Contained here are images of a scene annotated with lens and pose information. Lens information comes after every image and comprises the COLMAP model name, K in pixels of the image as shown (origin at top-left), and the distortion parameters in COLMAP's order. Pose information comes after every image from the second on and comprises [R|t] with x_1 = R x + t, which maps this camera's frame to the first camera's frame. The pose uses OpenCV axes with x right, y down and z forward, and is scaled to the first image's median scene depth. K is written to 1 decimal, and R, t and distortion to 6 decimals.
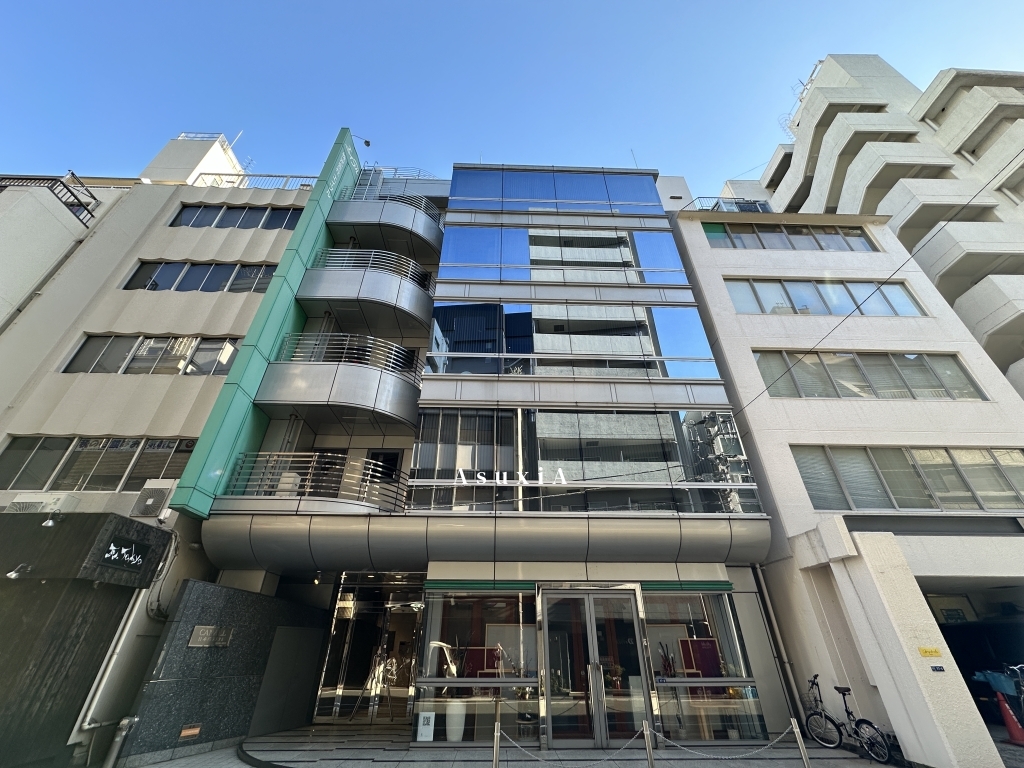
lens RADIAL K [[406.1, 0, 513.9], [0, 406.1, 383.5], [0, 0, 1]] dist [-0.002741, 0.000570]
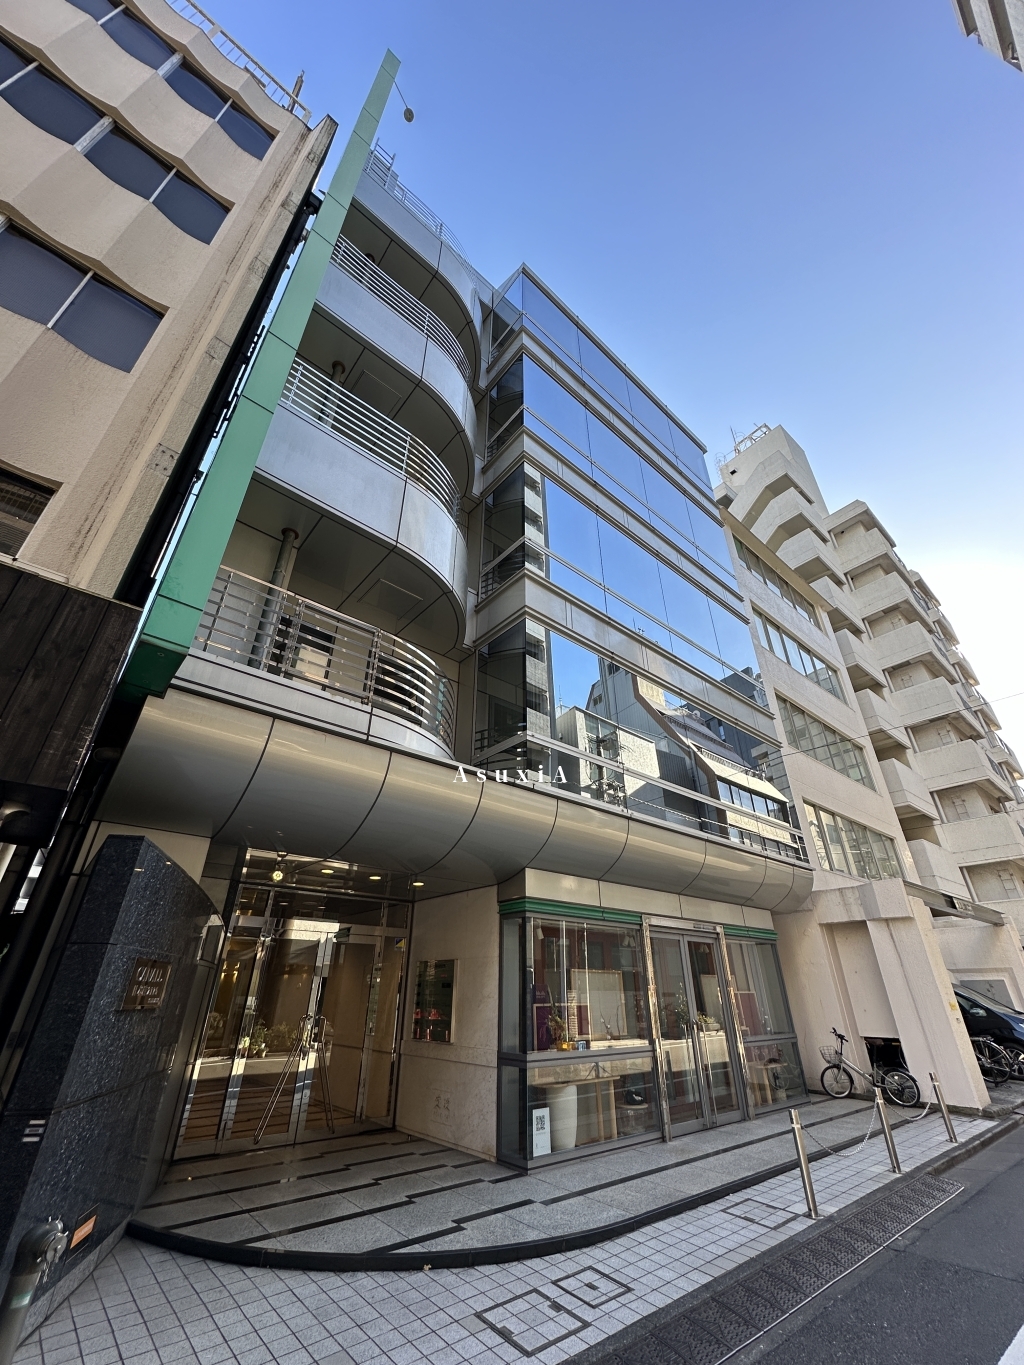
lens RADIAL K [[541.3, 0, 514.4], [0, 541.3, 683.4], [0, 0, 1]] dist [-0.002741, 0.000570]
pose [[0.782358, 0.311521, 0.539325, -0.790469], [-0.339114, 0.939380, -0.050671, 0.237175], [-0.522416, -0.143249, 0.840572, 0.383927]]
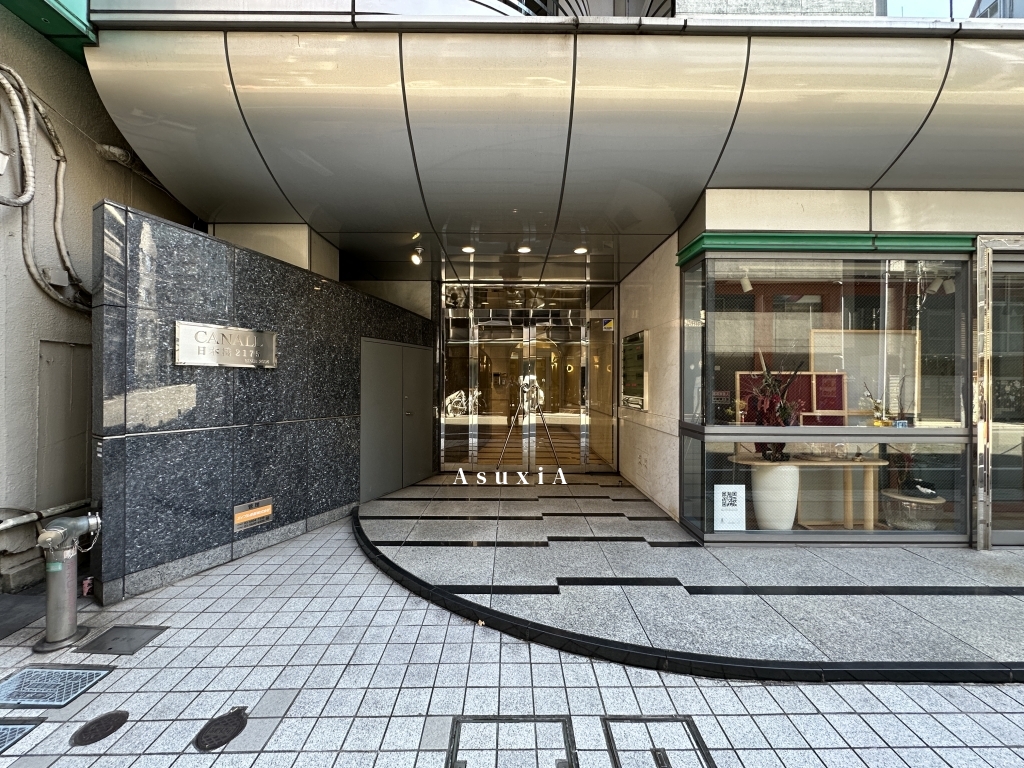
lens RADIAL K [[408.7, 0, 511.8], [0, 408.7, 381.8], [0, 0, 1]] dist [-0.000524, 0.000115]
pose [[0.999639, 0.004137, -0.026533, -0.410087], [0.010872, 0.841114, 0.540749, 0.399161], [0.024554, -0.540842, 0.840766, 0.586060]]
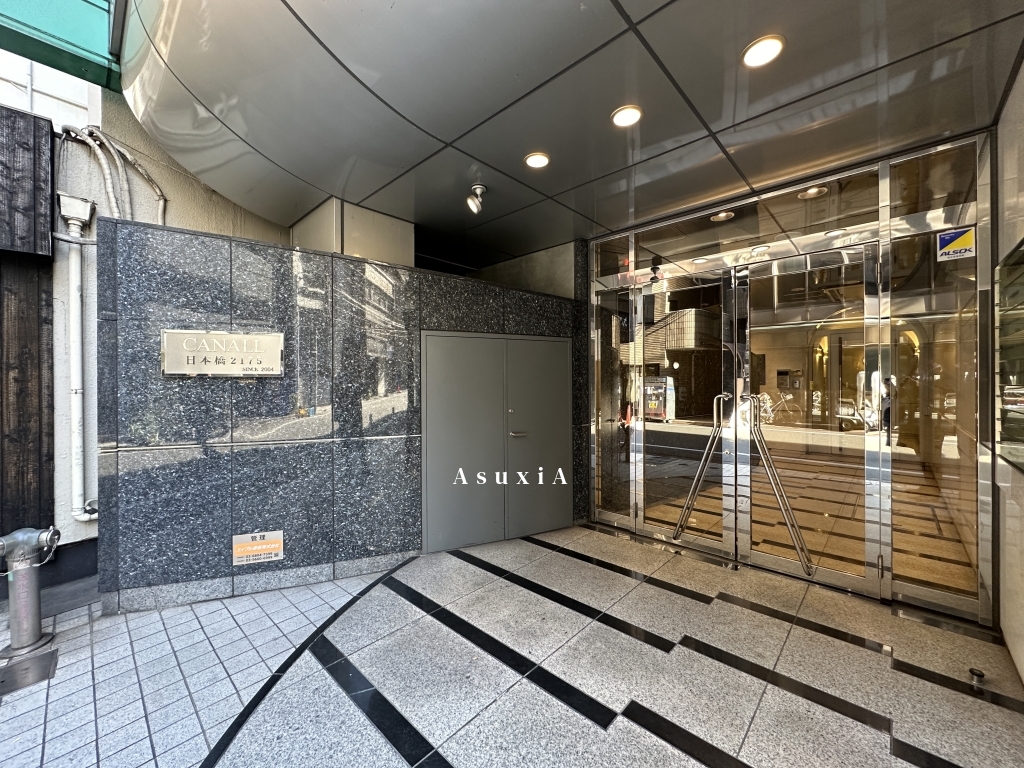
lens RADIAL K [[408.7, 0, 511.8], [0, 408.7, 381.8], [0, 0, 1]] dist [-0.000524, 0.000115]
pose [[0.705620, -0.002958, -0.708584, -0.270288], [0.389210, 0.837253, 0.384088, 0.566636], [0.592128, -0.546808, 0.591934, 0.862601]]
